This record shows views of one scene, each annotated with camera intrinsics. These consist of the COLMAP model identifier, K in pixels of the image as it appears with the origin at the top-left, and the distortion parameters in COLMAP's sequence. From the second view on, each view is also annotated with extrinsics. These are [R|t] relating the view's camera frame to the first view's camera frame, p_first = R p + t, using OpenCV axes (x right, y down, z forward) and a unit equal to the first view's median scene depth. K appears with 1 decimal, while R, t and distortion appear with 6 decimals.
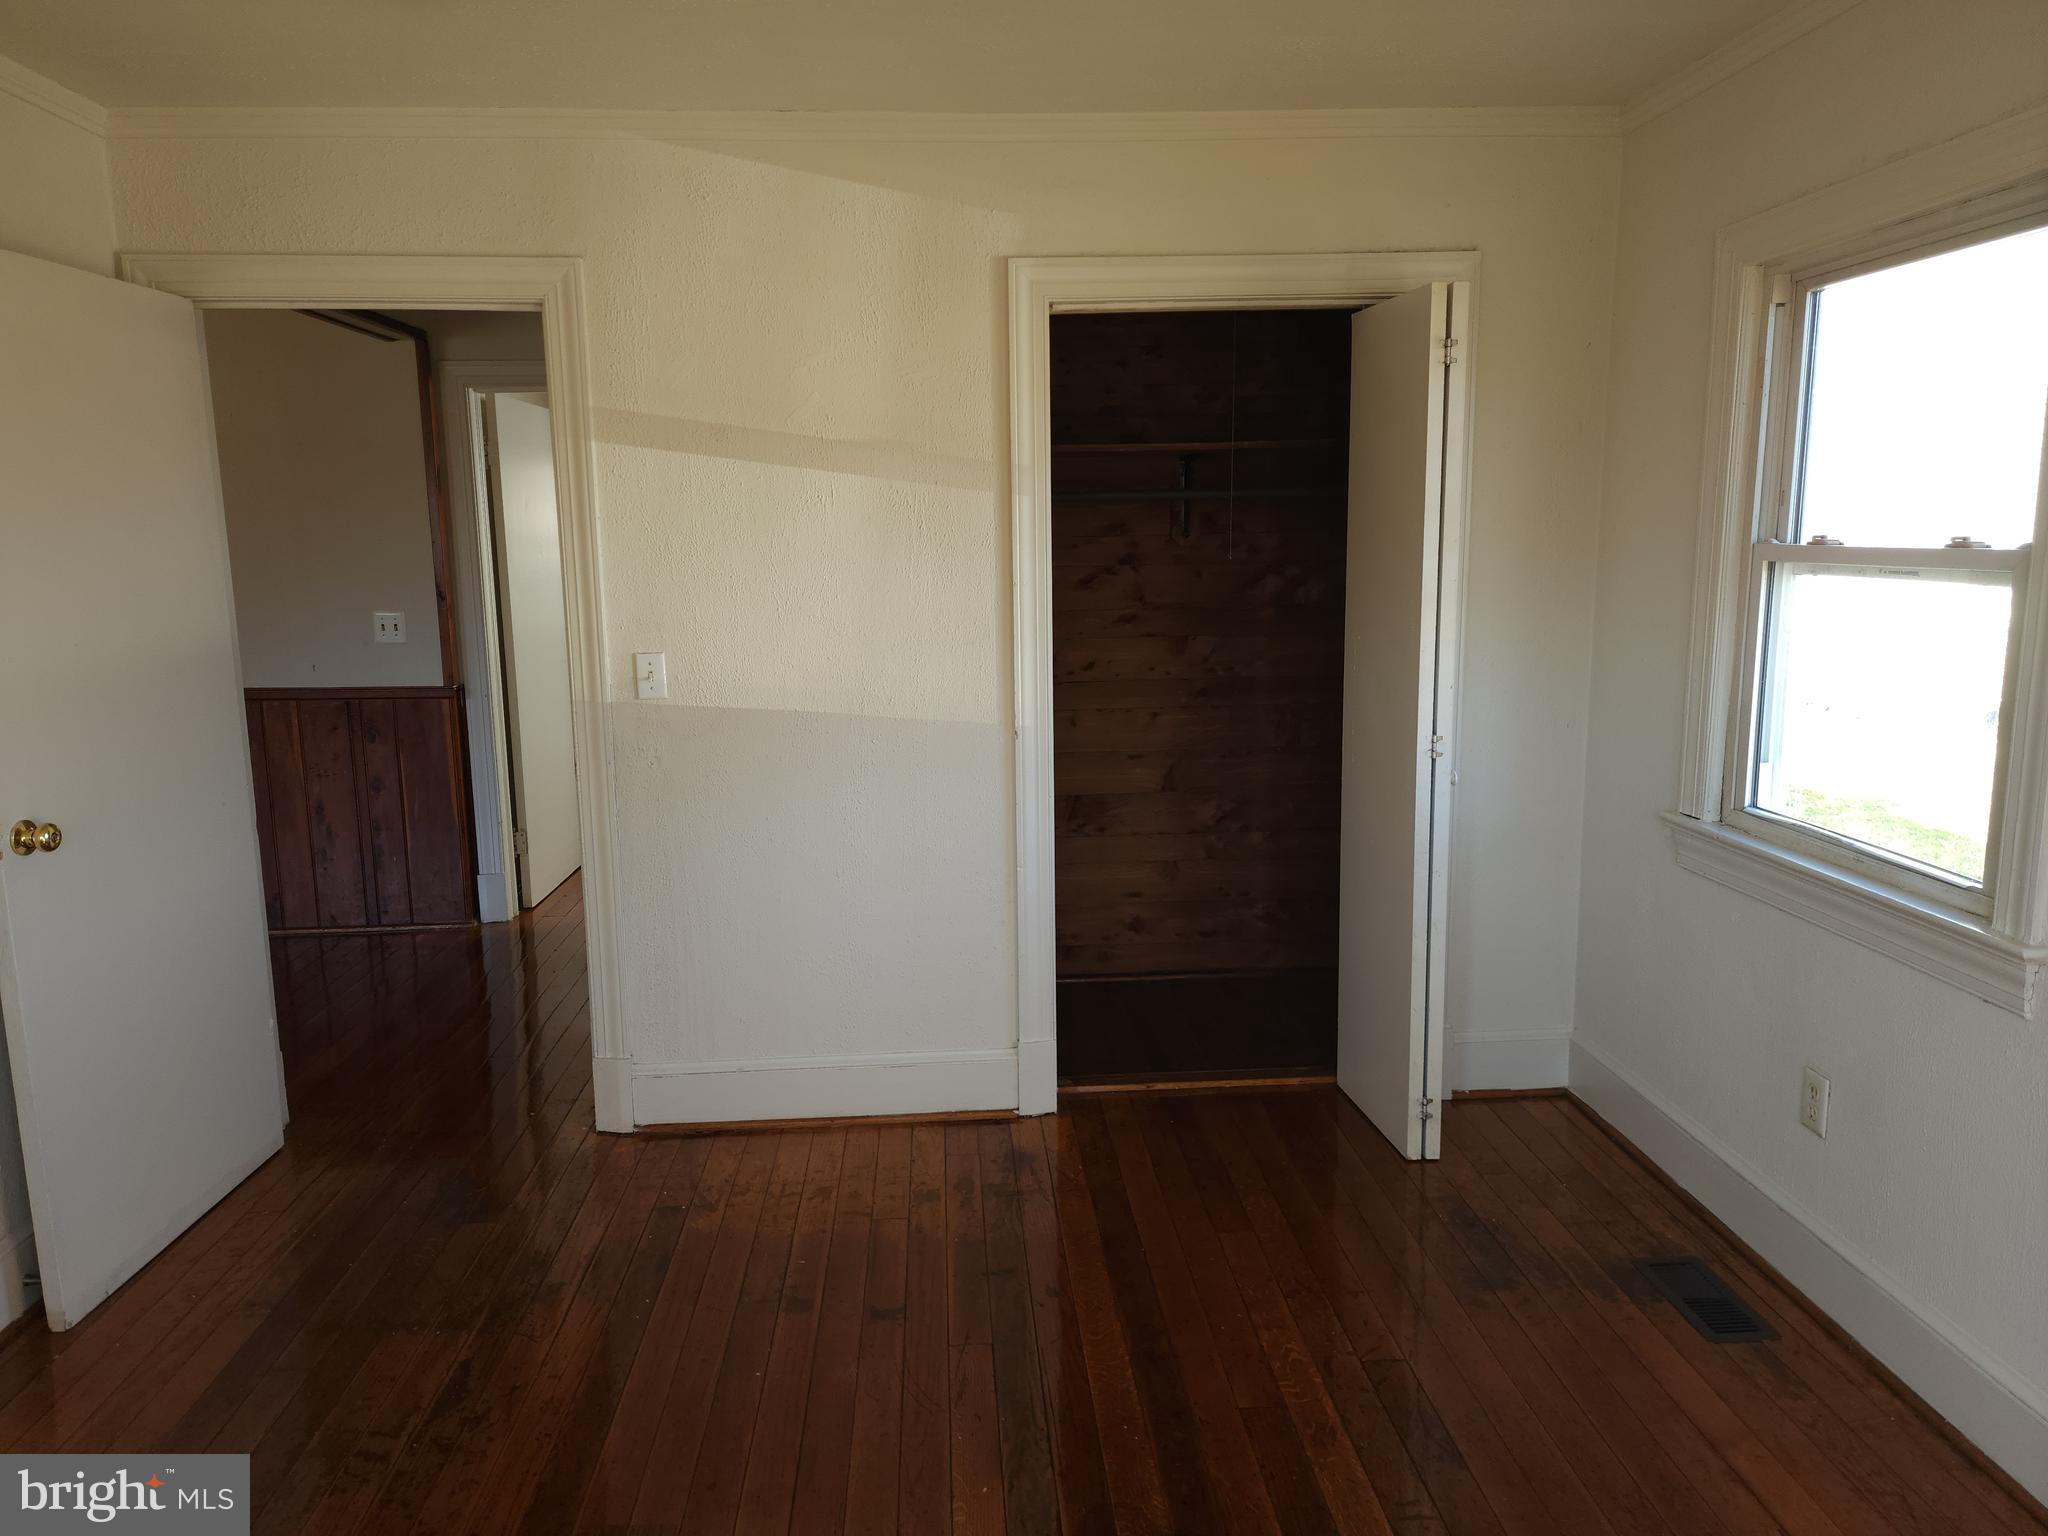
lens RADIAL K [[1375.0, 0, 1022.1], [0, 1375.0, 752.1], [0, 0, 1]] dist [0.067862, -0.065616]
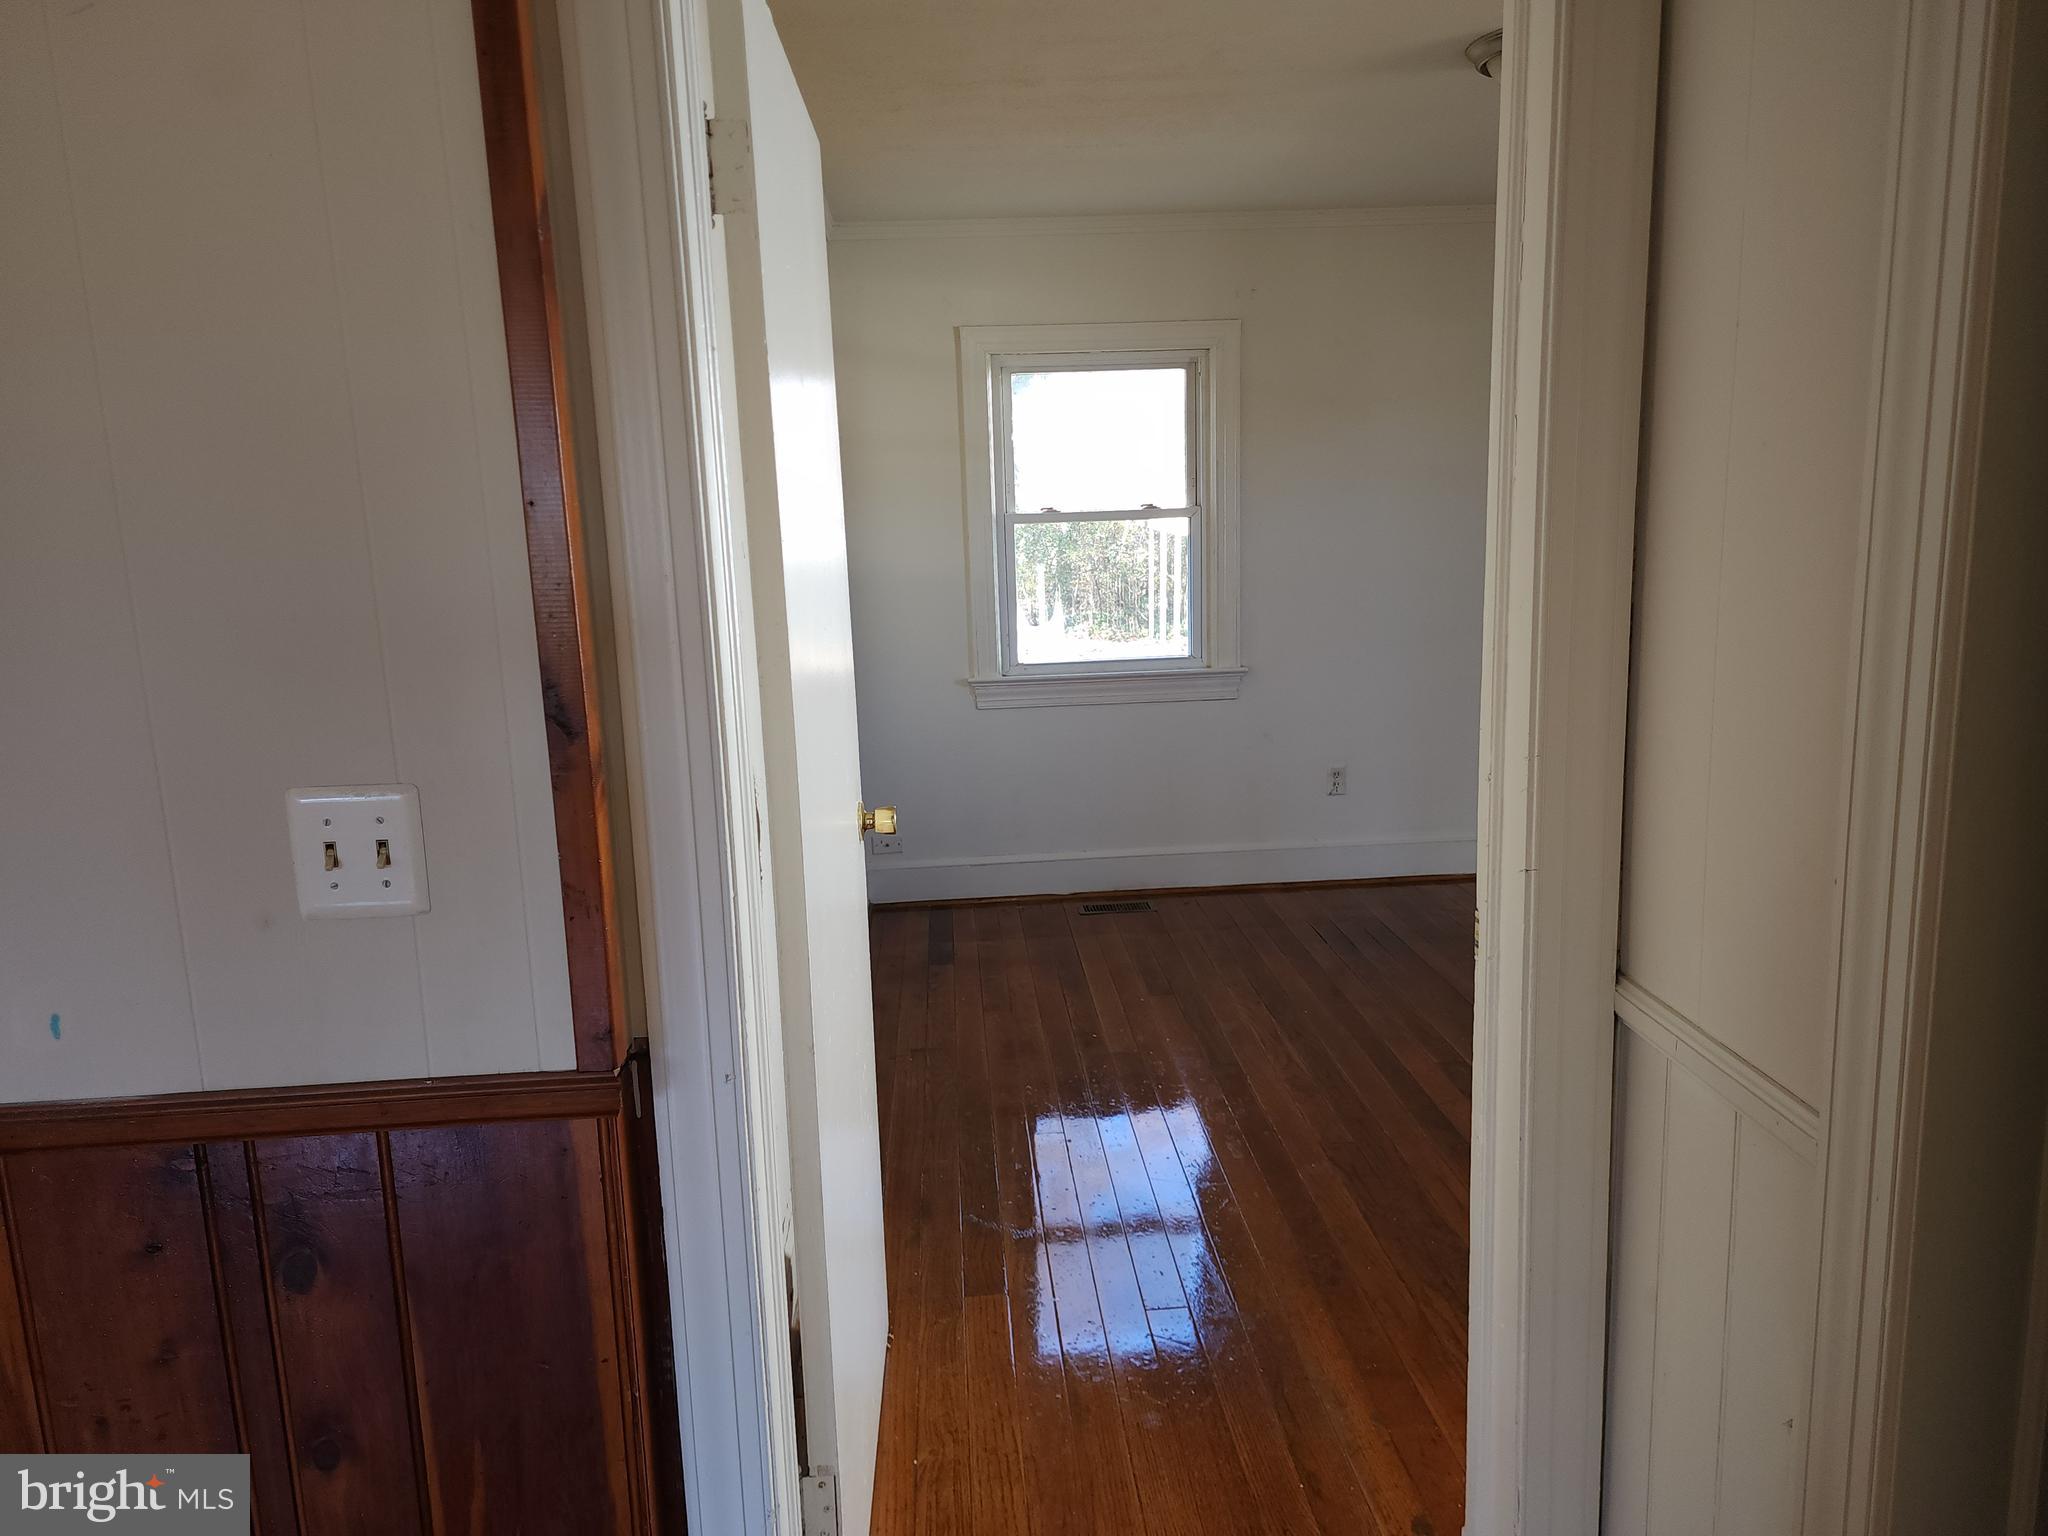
lens RADIAL K [[1375.0, 0, 1022.1], [0, 1375.0, 752.1], [0, 0, 1]] dist [0.067862, -0.065616]
pose [[0.999638, -0.024854, 0.010339, -0.278603], [0.024605, 0.999419, 0.023575, -0.091181], [-0.010919, -0.023312, 0.999669, 0.618406]]
